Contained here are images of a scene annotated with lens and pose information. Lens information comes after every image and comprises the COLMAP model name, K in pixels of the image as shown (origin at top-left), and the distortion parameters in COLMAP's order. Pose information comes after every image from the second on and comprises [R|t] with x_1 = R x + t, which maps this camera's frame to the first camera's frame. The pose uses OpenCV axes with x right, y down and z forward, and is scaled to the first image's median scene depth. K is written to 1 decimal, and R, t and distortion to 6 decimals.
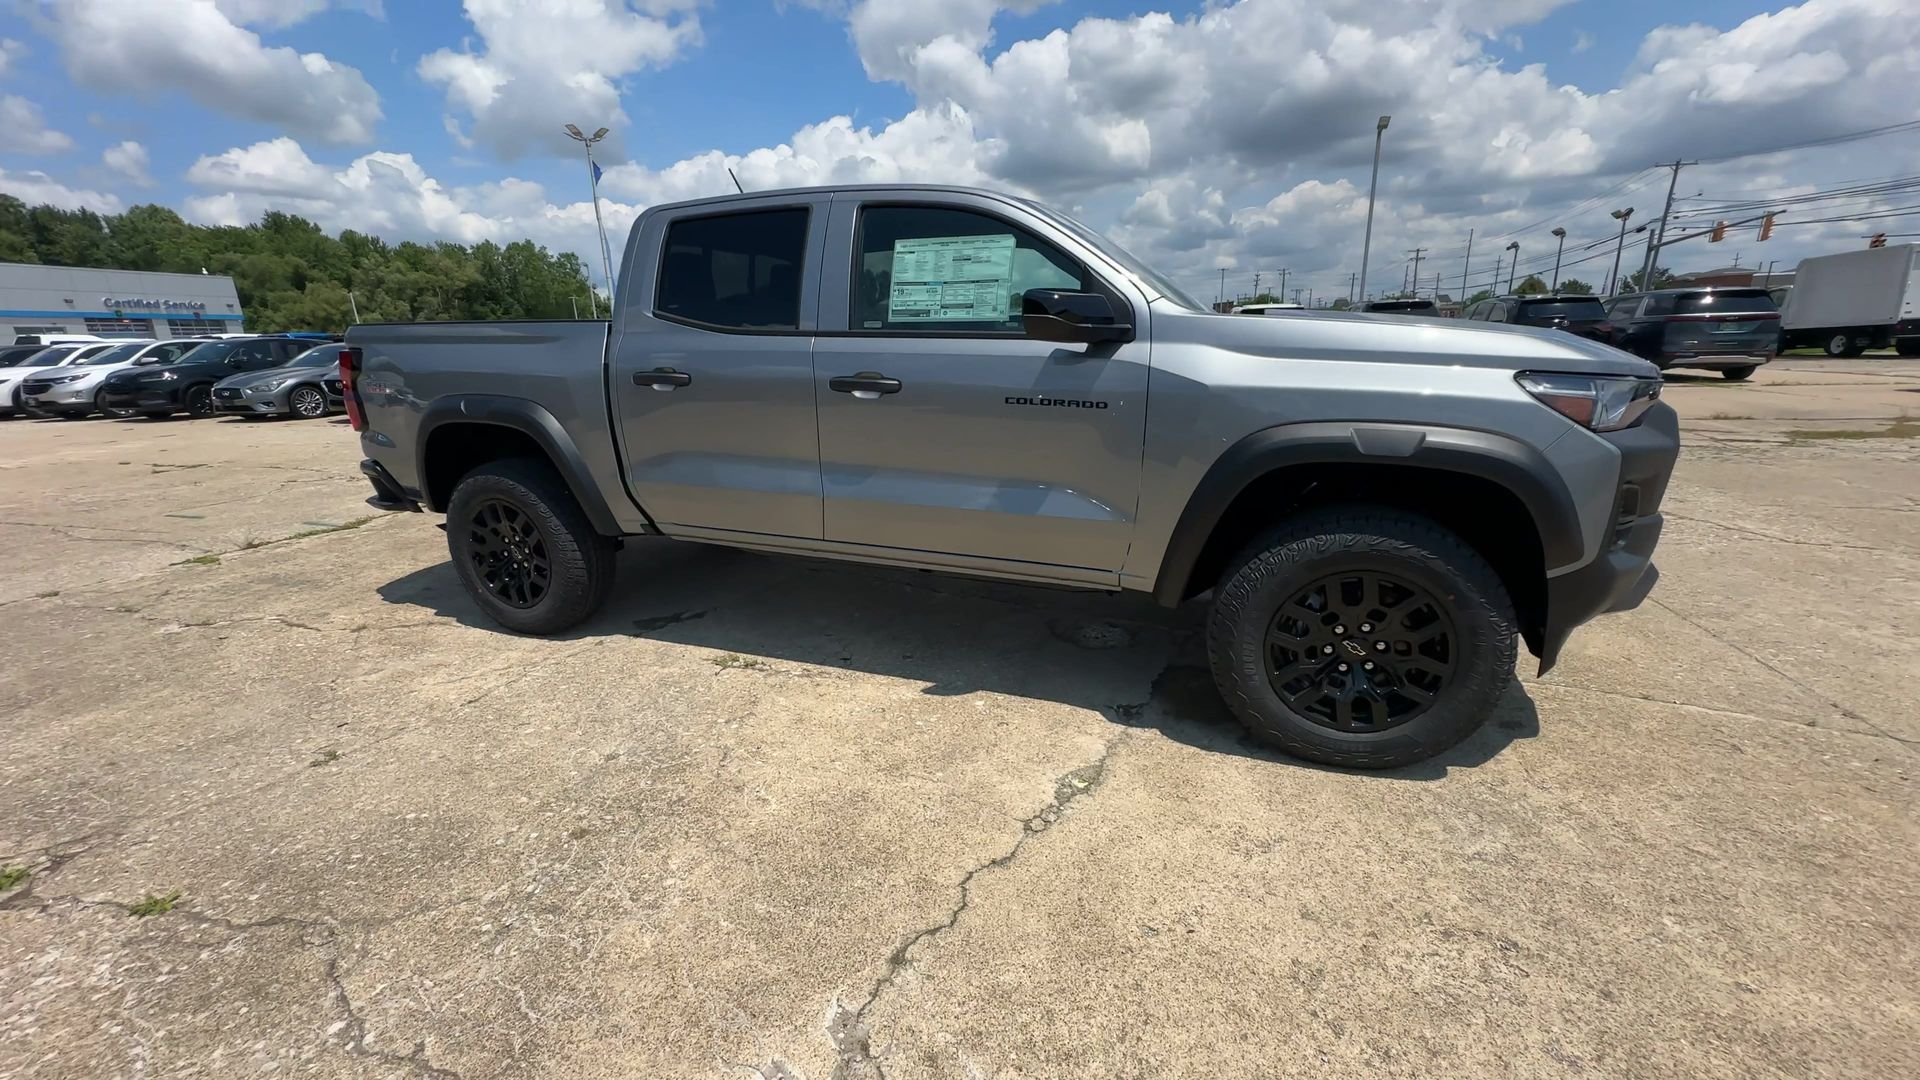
lens RADIAL K [[758.2, 0, 953.8], [0, 758.2, 559.1], [0, 0, 1]] dist [-0.000715, 0.000462]
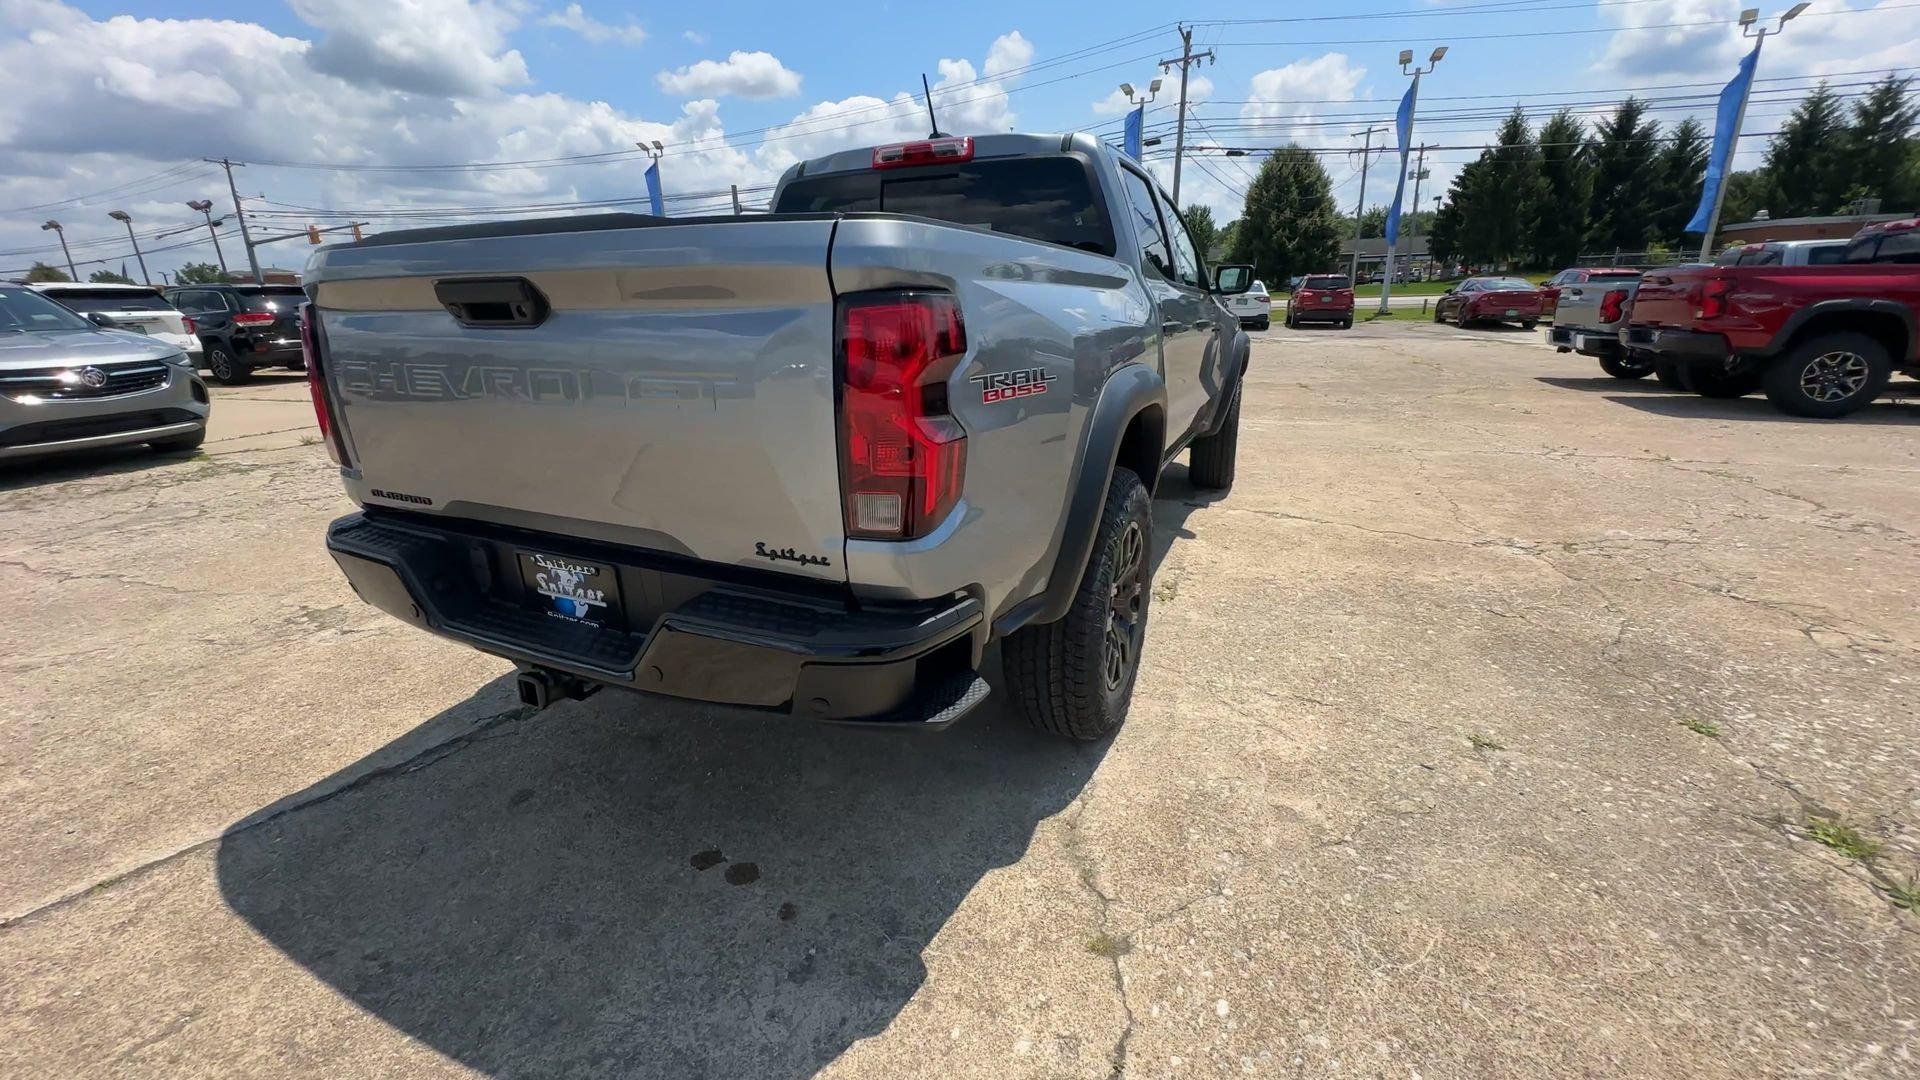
lens RADIAL K [[762.4, 0, 945.8], [0, 762.4, 527.1], [0, 0, 1]] dist [0.000247, 0.000063]
pose [[0.069932, -0.266759, 0.961223, -0.086476], [0.302304, 0.923938, 0.234418, -0.019302], [-0.950643, 0.274188, 0.145255, 0.072980]]
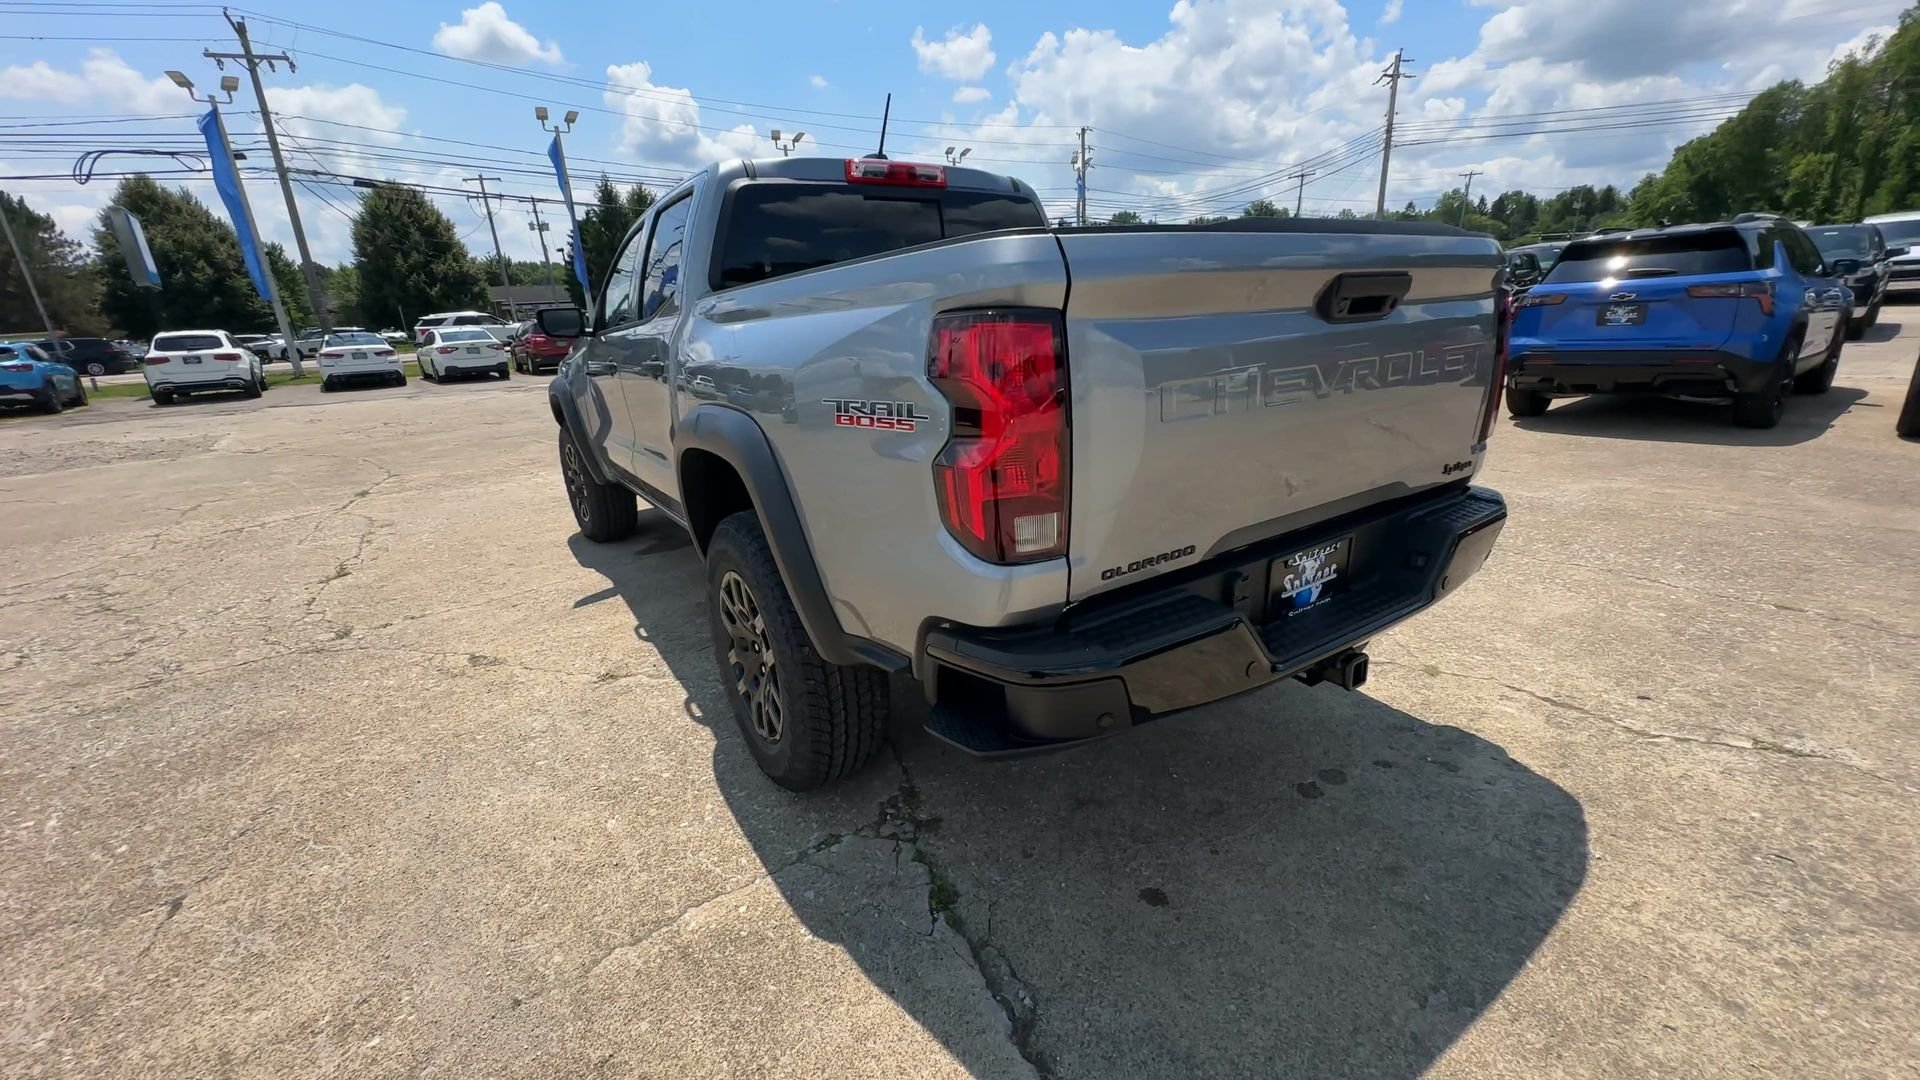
lens RADIAL K [[762.4, 0, 960.7], [0, 762.4, 543.7], [0, 0, 1]] dist [0.000247, 0.000063]
pose [[-0.818869, -0.102202, 0.564808, -0.061826], [0.231977, 0.841145, 0.488530, -0.036313], [-0.525014, 0.531065, -0.665079, 0.126442]]
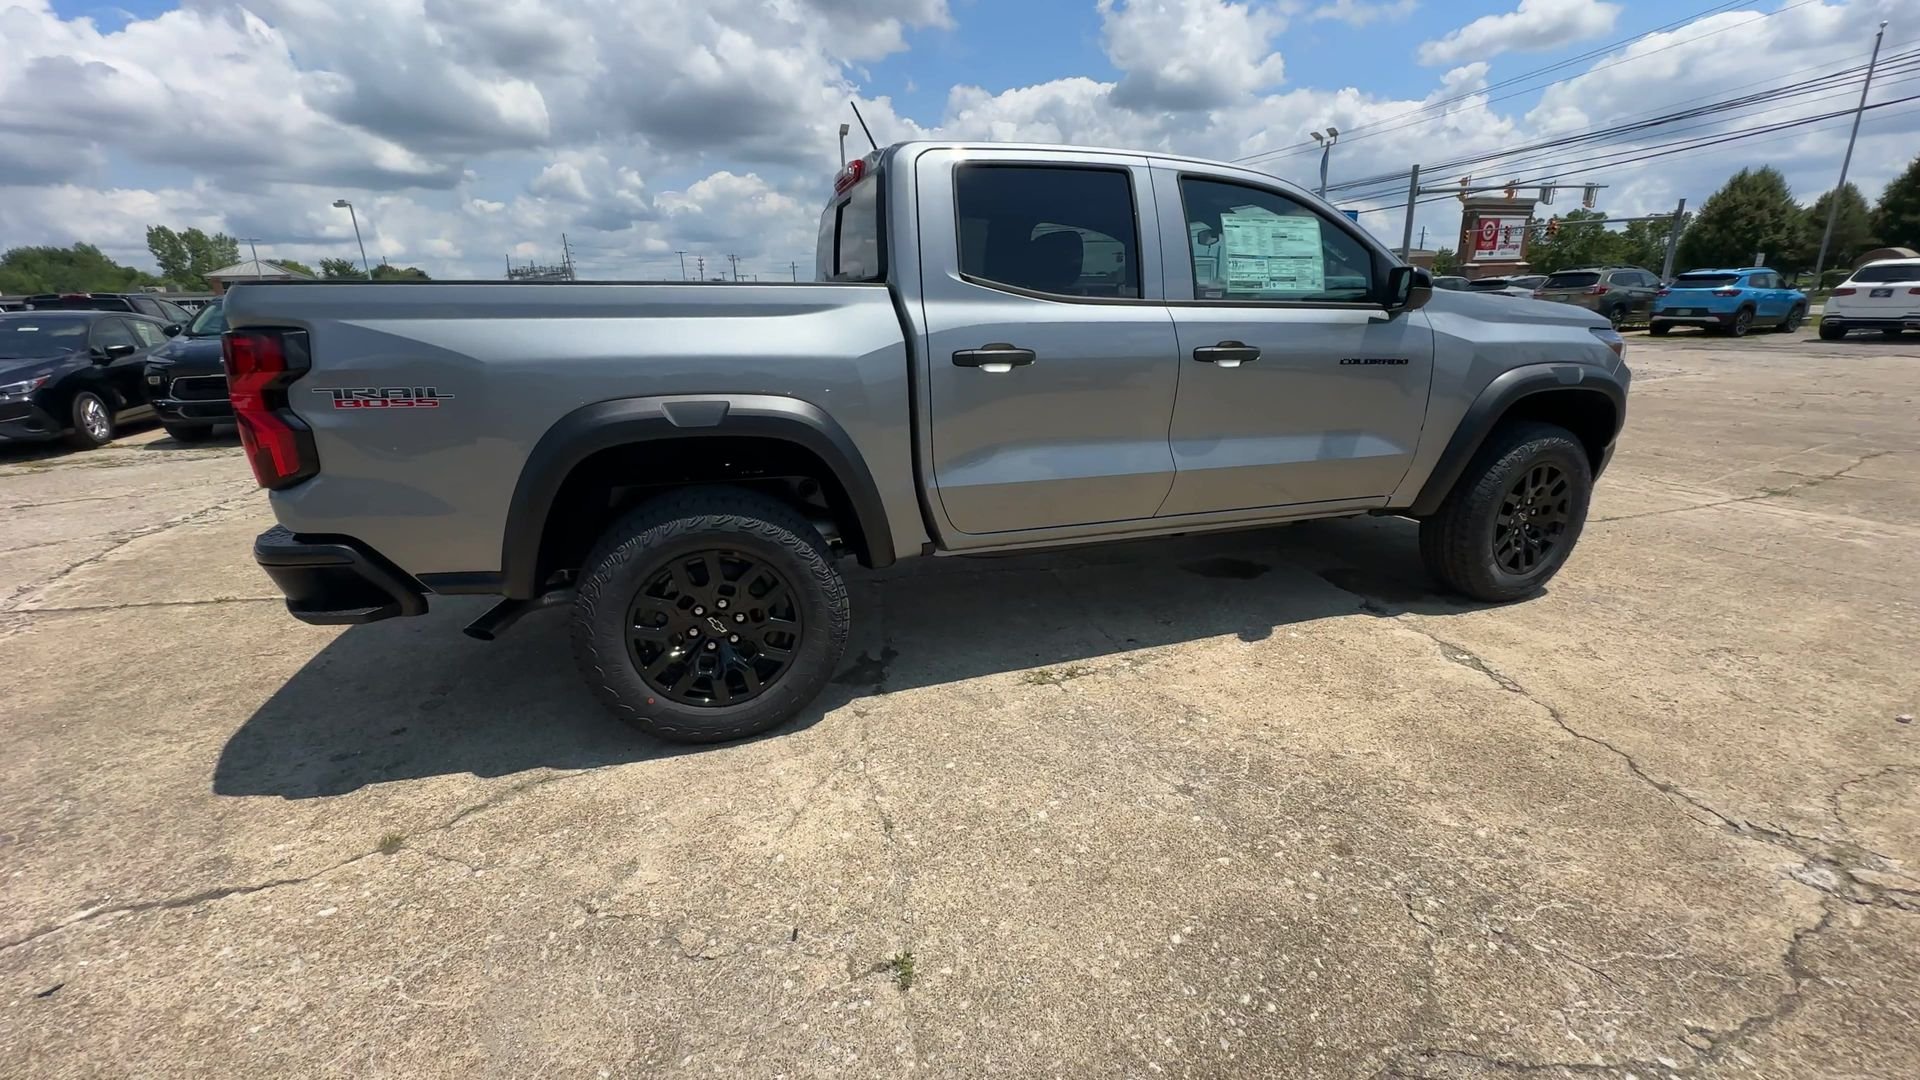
lens RADIAL K [[758.2, 0, 966.3], [0, 758.2, 539.0], [0, 0, 1]] dist [-0.000715, 0.000462]
pose [[0.769749, -0.181000, 0.612148, -0.057605], [0.183856, 0.981185, 0.058927, -0.005972], [-0.611297, 0.067188, 0.788544, 0.023315]]
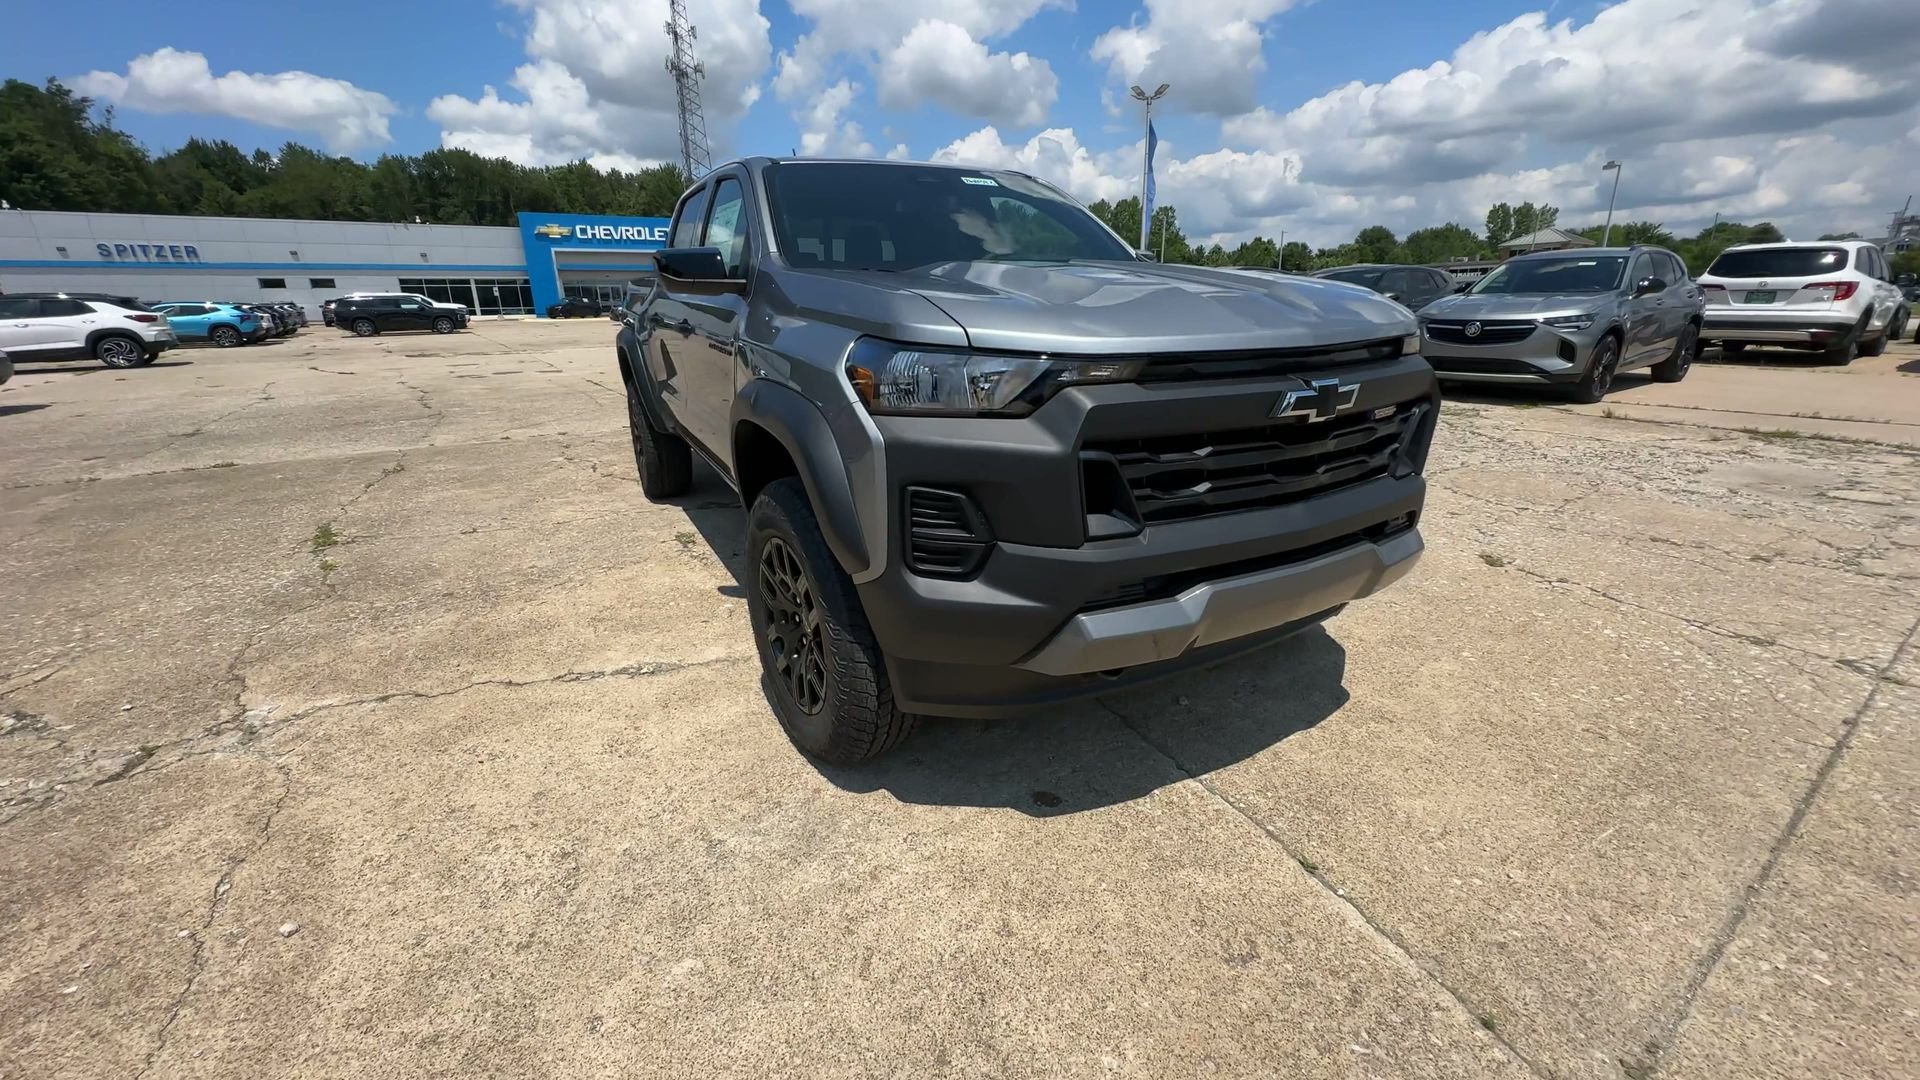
lens RADIAL K [[762.4, 0, 957.2], [0, 762.4, 538.0], [0, 0, 1]] dist [0.000247, 0.000063]
pose [[0.758671, 0.205672, -0.618156, 0.057932], [-0.185072, 0.977807, 0.098193, -0.005299], [0.624633, 0.039907, 0.779898, 0.017284]]
